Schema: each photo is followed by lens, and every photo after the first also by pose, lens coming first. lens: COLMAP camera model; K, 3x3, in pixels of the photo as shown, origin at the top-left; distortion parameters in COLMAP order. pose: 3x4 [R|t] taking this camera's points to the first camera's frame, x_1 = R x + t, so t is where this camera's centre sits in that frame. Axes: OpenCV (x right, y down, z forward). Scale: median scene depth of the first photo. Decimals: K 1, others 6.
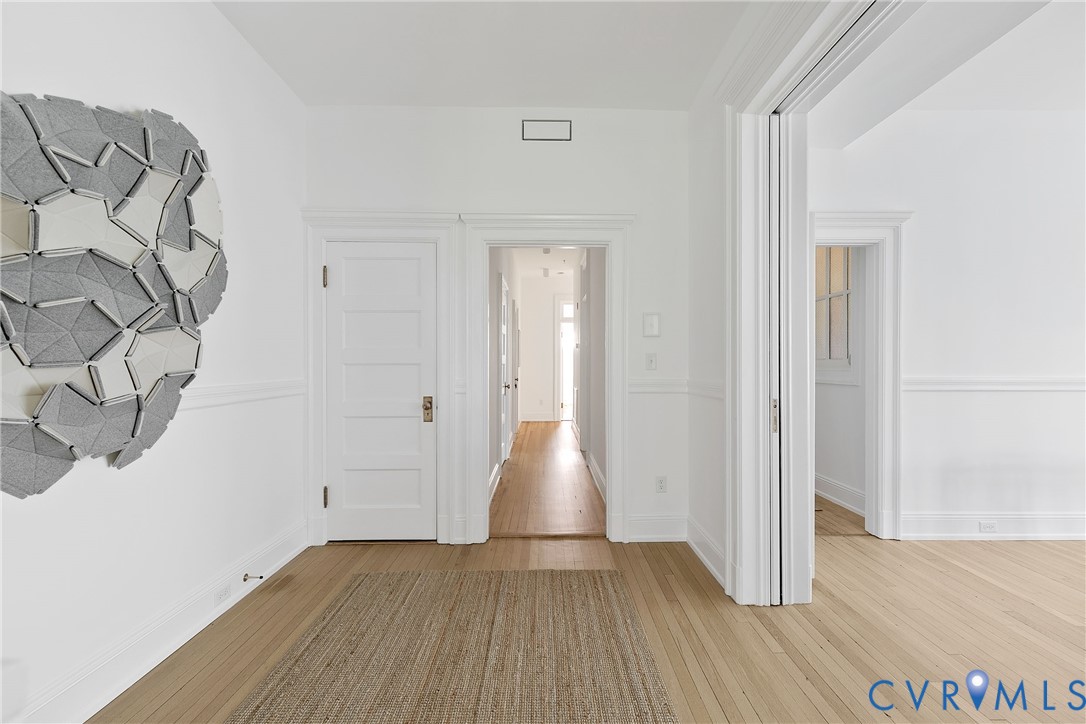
lens RADIAL K [[496.3, 0, 547.1], [0, 496.3, 362.3], [0, 0, 1]] dist [-0.000743, -0.000461]
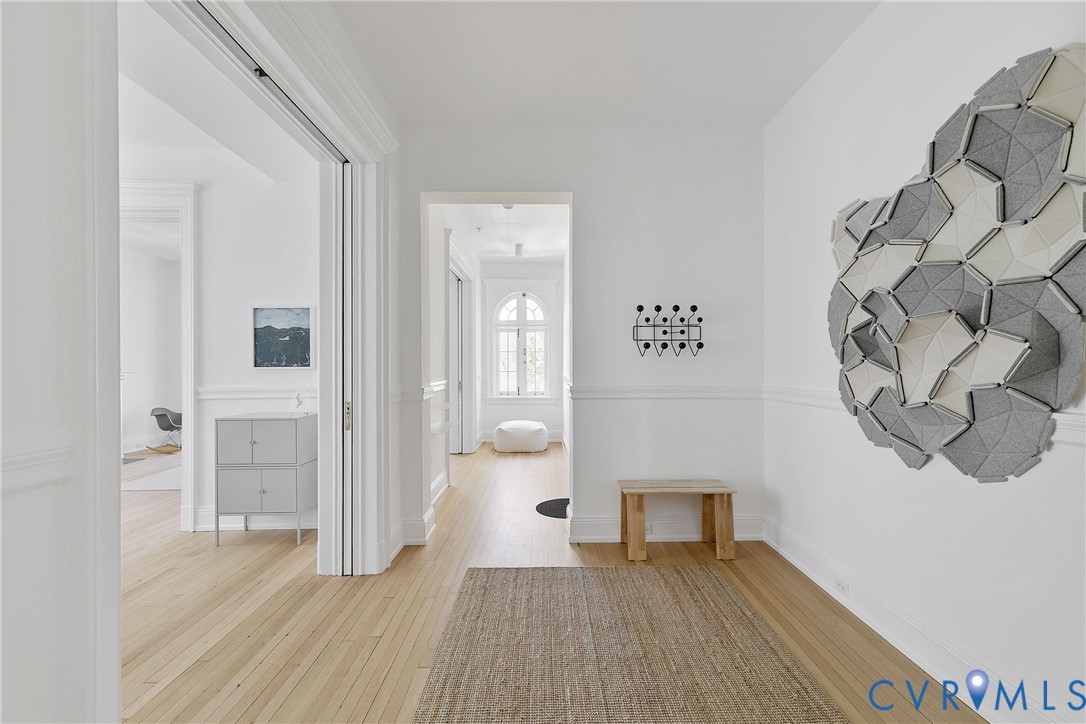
lens RADIAL K [[496.3, 0, 547.1], [0, 496.3, 362.3], [0, 0, 1]] dist [-0.000743, -0.000461]
pose [[-0.999954, 0.002987, -0.009060, -0.006969], [0.003026, 0.999986, -0.004328, -0.015862], [0.009047, -0.004355, -0.999950, 1.724714]]
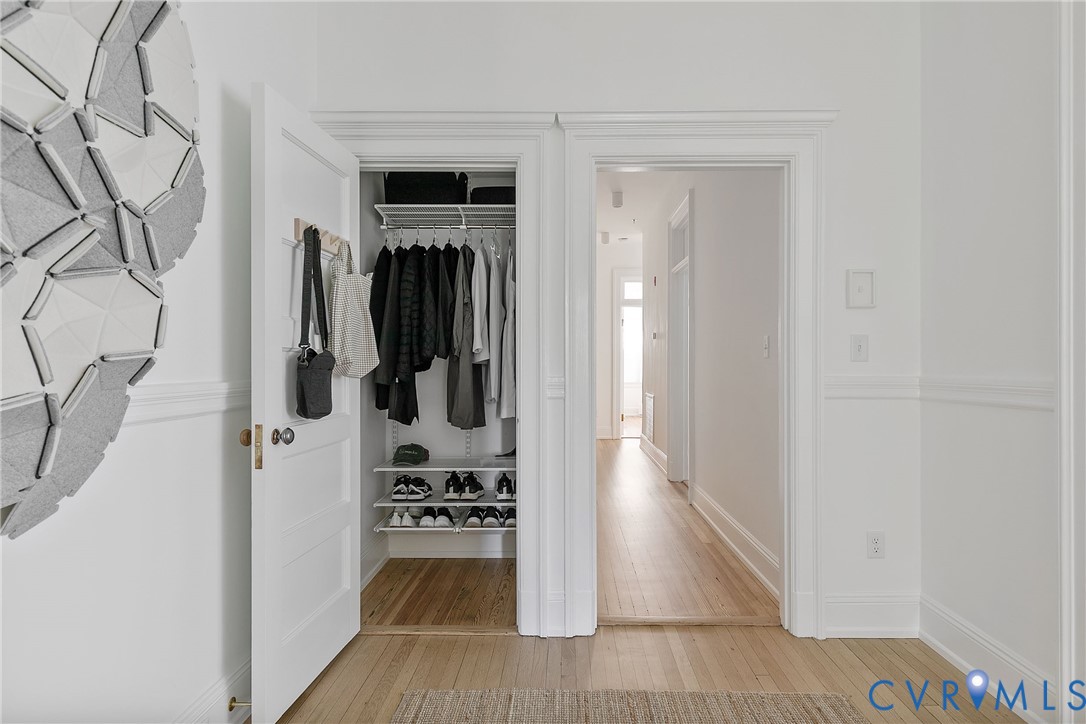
lens RADIAL K [[618.1, 0, 543.0], [0, 618.1, 362.0], [0, 0, 1]] dist [0.000338, 0.001035]
pose [[0.999160, -0.000447, -0.040985, -0.250046], [0.000315, 0.999995, -0.003227, 0.029344], [0.040987, 0.003211, 0.999155, 0.332175]]
